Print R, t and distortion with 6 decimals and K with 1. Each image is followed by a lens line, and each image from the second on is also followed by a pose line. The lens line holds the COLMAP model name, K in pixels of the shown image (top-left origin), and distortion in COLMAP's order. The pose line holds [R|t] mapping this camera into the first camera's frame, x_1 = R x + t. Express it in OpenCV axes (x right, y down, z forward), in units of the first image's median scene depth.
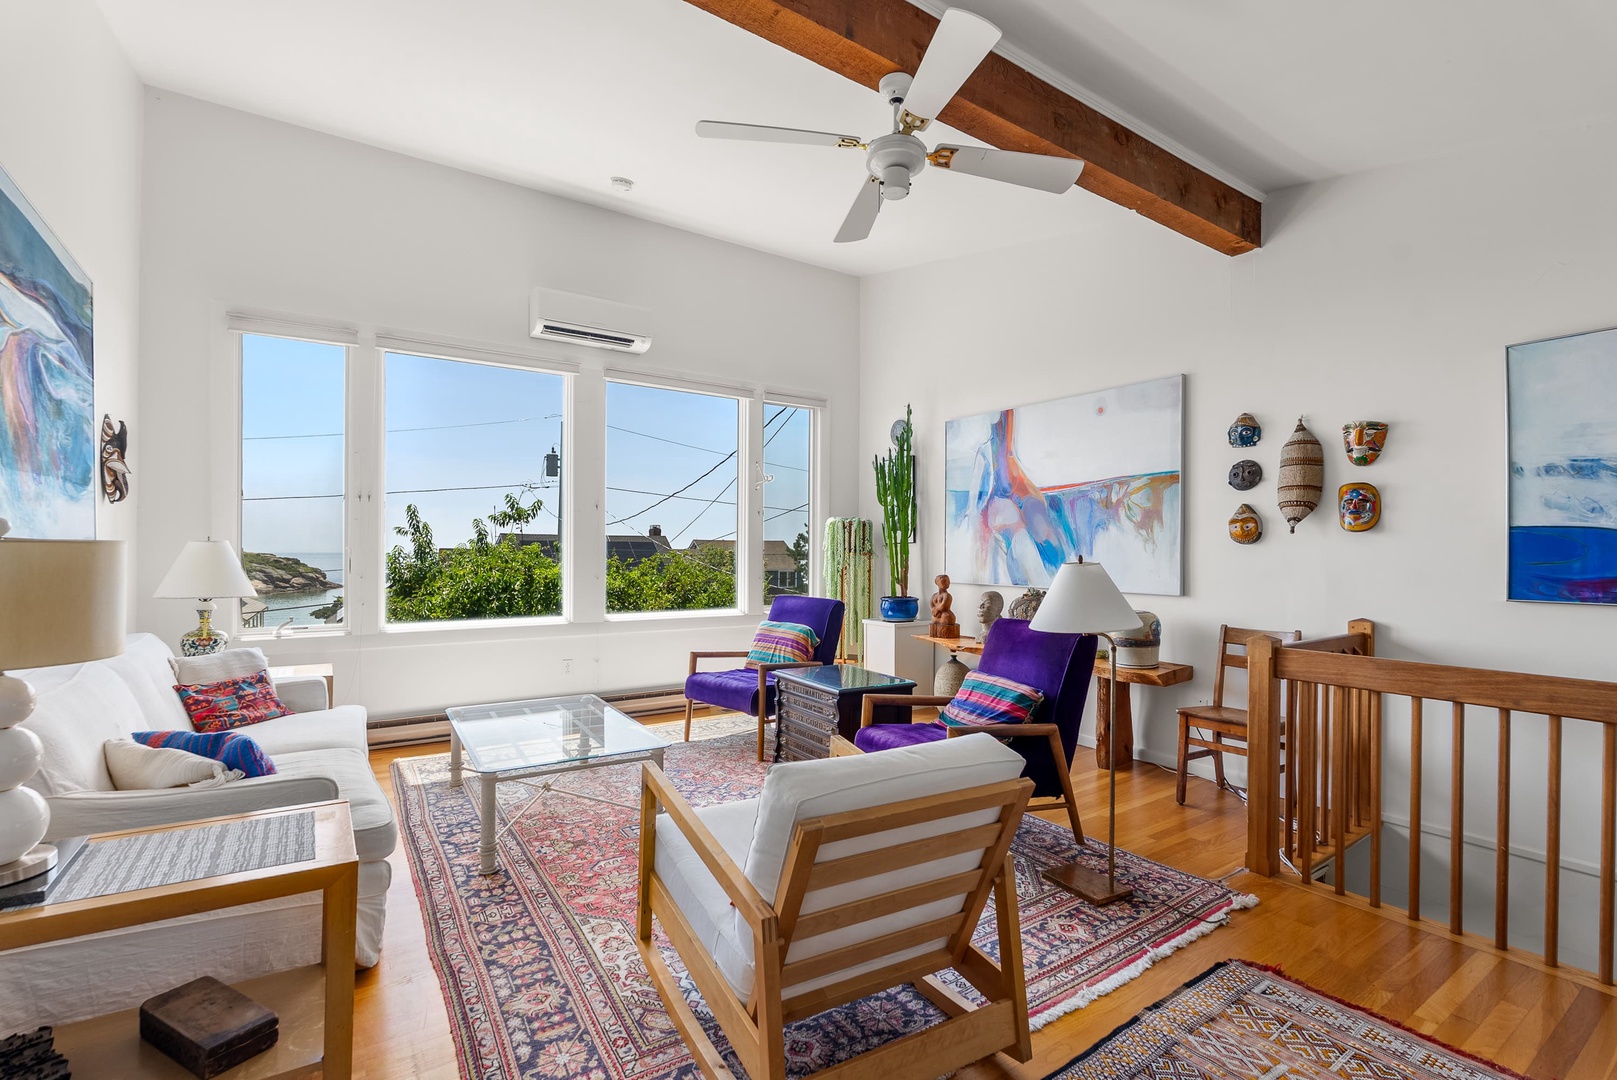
lens RADIAL K [[732.2, 0, 808.5], [0, 732.2, 540.0], [0, 0, 1]] dist [0.002194, -0.000139]
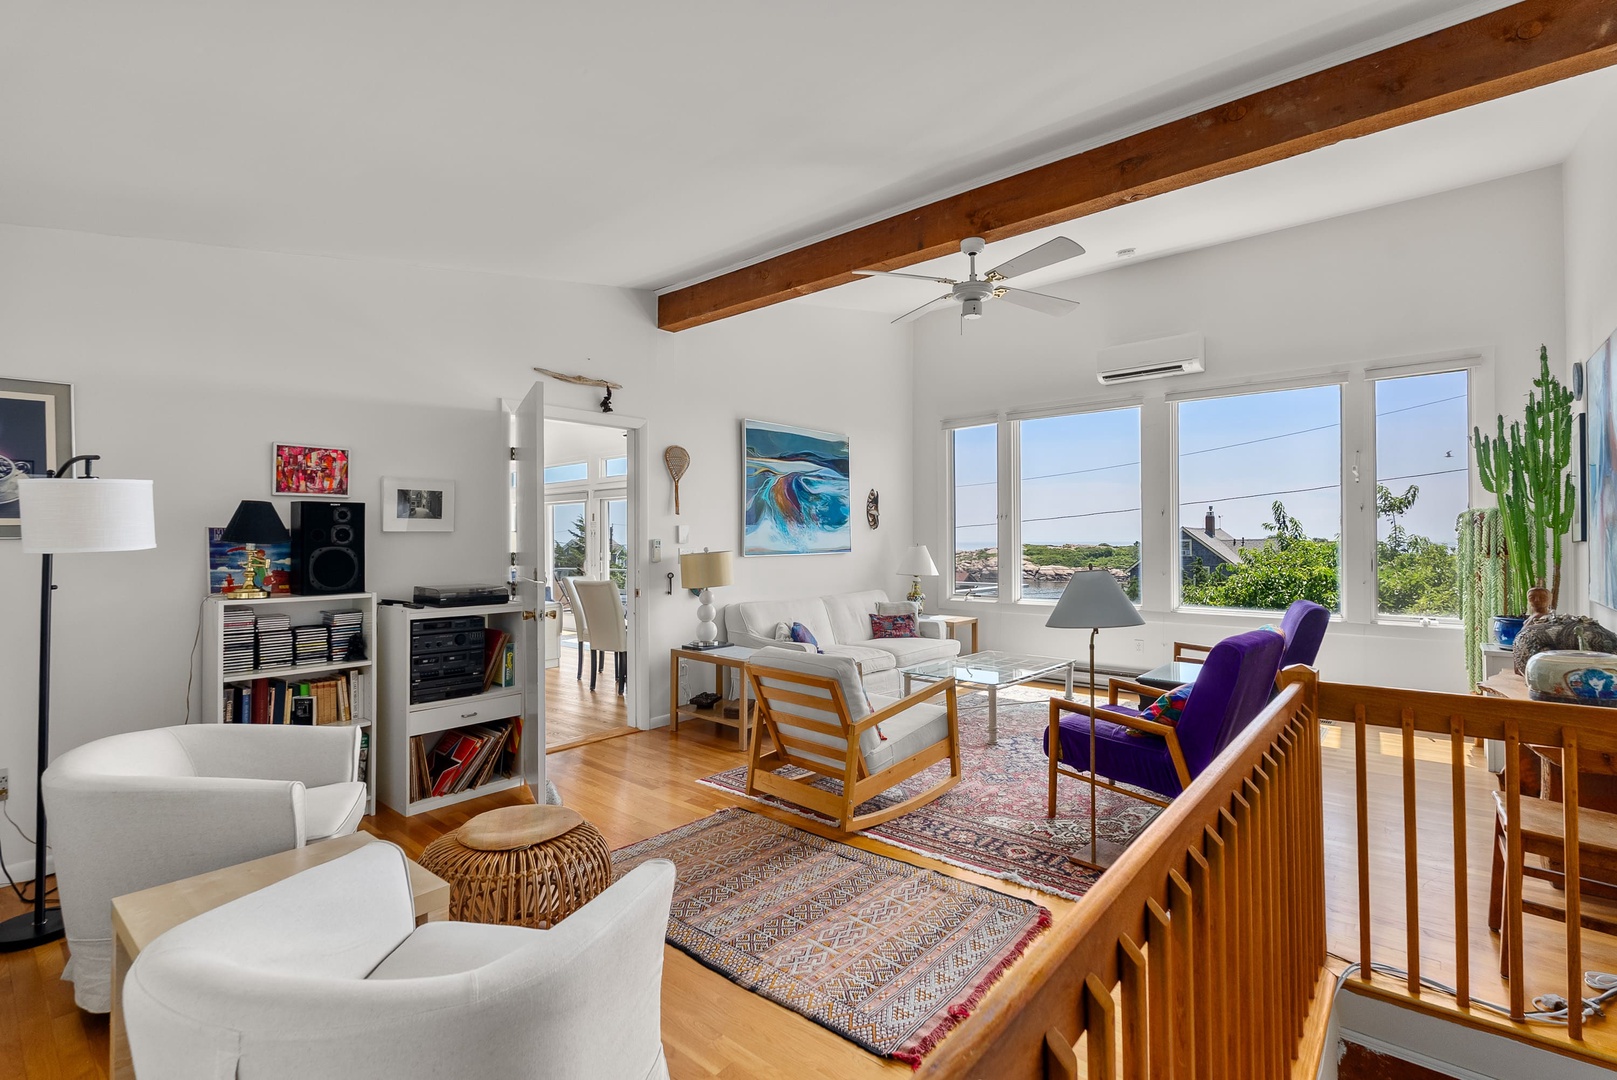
lens RADIAL K [[732.2, 0, 808.5], [0, 732.2, 540.0], [0, 0, 1]] dist [0.002194, -0.000139]
pose [[0.269862, -0.005384, -0.962884, 0.793037], [0.021155, 0.999776, 0.000339, -0.017401], [0.962667, -0.020461, 0.269916, 0.156514]]
